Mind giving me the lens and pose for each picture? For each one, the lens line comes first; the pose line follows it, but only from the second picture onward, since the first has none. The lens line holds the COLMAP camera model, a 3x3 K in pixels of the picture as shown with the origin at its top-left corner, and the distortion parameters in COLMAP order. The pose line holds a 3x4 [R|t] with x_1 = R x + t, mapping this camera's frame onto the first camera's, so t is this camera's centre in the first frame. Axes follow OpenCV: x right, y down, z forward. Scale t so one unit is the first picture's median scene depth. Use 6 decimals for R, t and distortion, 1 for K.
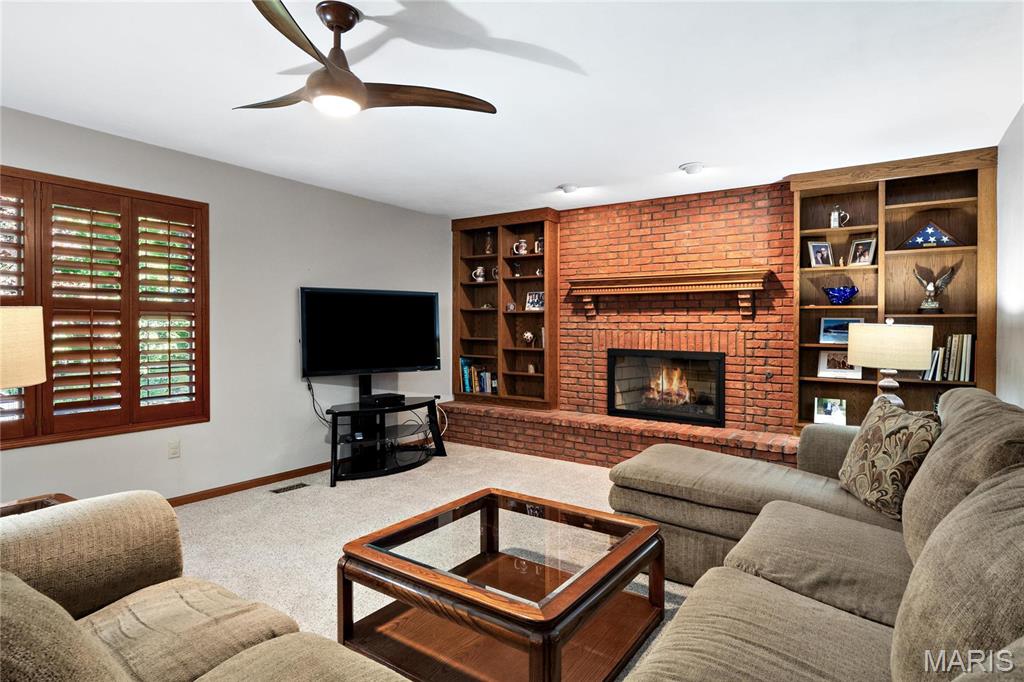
lens RADIAL K [[535.1, 0, 536.5], [0, 535.1, 327.5], [0, 0, 1]] dist [-0.001307, -0.000471]
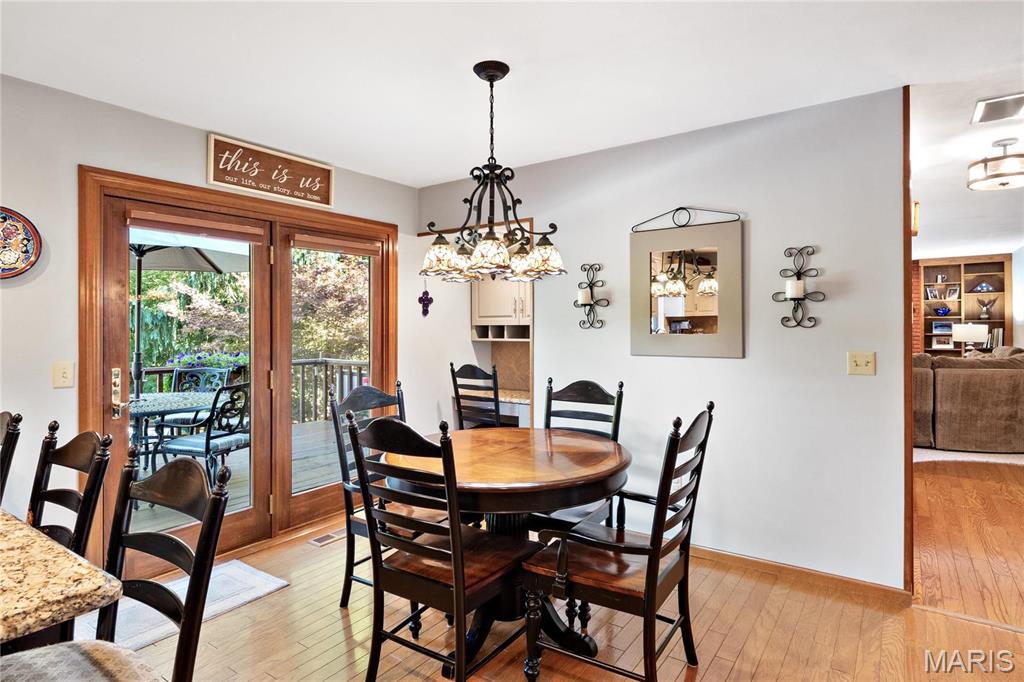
lens RADIAL K [[560.6, 0, 508.9], [0, 560.6, 328.0], [0, 0, 1]] dist [-0.003374, -0.000728]
pose [[0.999563, -0.010351, -0.027700, -1.073819], [0.010228, 0.999937, -0.004601, 0.000036], [0.027746, 0.004316, 0.999606, -1.266469]]
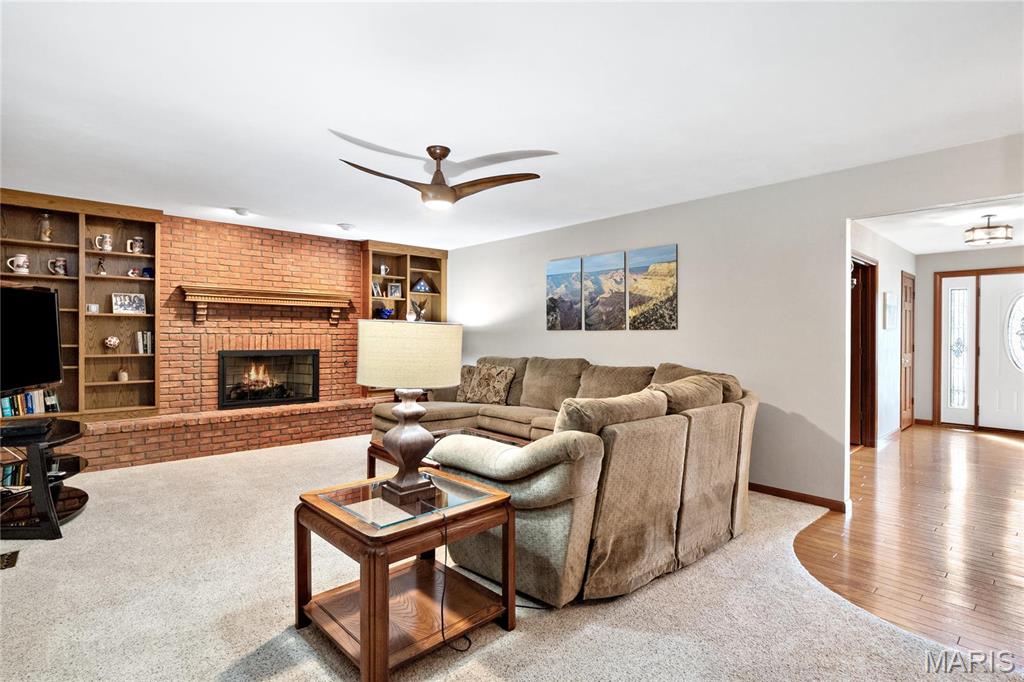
lens RADIAL K [[509.5, 0, 511.2], [0, 509.5, 330.4], [0, 0, 1]] dist [-0.005116, -0.001930]
pose [[0.247681, -0.001589, 0.968840, -0.845565], [-0.004990, 0.999983, 0.002916, -0.010608], [-0.968829, -0.005557, 0.247669, 0.163148]]
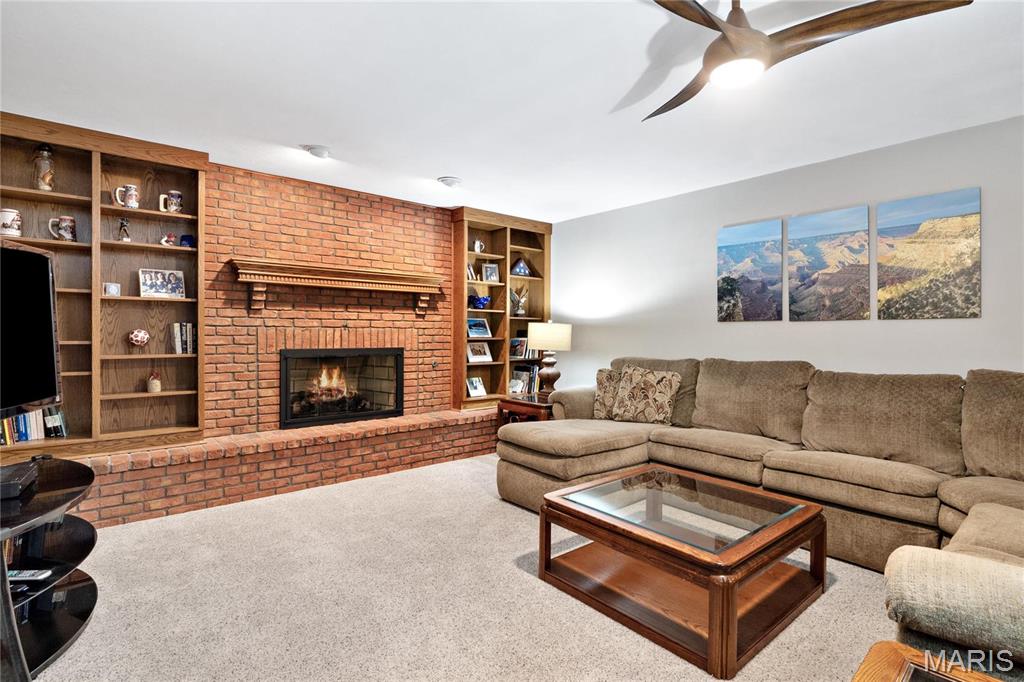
lens RADIAL K [[498.0, 0, 509.6], [0, 498.0, 330.1], [0, 0, 1]] dist [-0.000364, -0.007077]
pose [[0.282836, -0.004491, 0.959158, -0.575211], [-0.004109, 0.999974, 0.005894, 0.003717], [-0.959160, -0.005608, 0.282810, 0.499357]]
